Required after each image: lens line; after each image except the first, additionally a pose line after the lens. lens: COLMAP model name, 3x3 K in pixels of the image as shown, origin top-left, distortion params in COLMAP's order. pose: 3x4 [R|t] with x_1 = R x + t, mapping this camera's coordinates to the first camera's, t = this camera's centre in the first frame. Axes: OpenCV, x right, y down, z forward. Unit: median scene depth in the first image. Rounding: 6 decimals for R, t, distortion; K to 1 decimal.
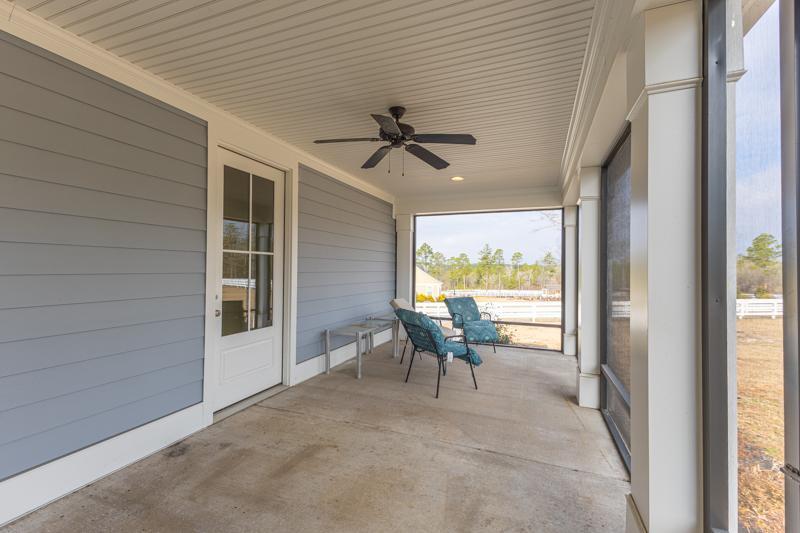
lens RADIAL K [[325.1, 0, 428.4], [0, 325.1, 263.8], [0, 0, 1]] dist [0.004789, 0.000159]
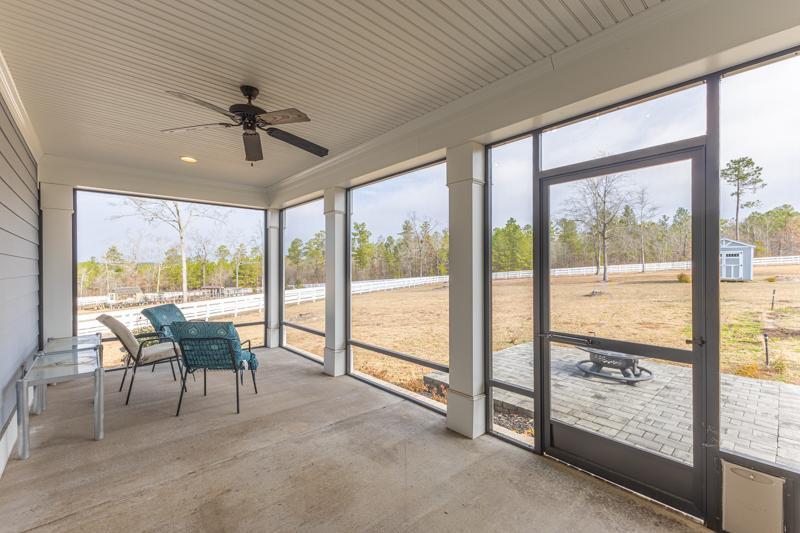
lens RADIAL K [[347.8, 0, 398.4], [0, 347.8, 266.1], [0, 0, 1]] dist [0.006847, -0.001149]
pose [[0.465667, -0.007785, 0.884926, -0.593271], [-0.005634, 0.999915, 0.011762, -0.007512], [-0.884942, -0.010463, 0.465584, 0.156820]]
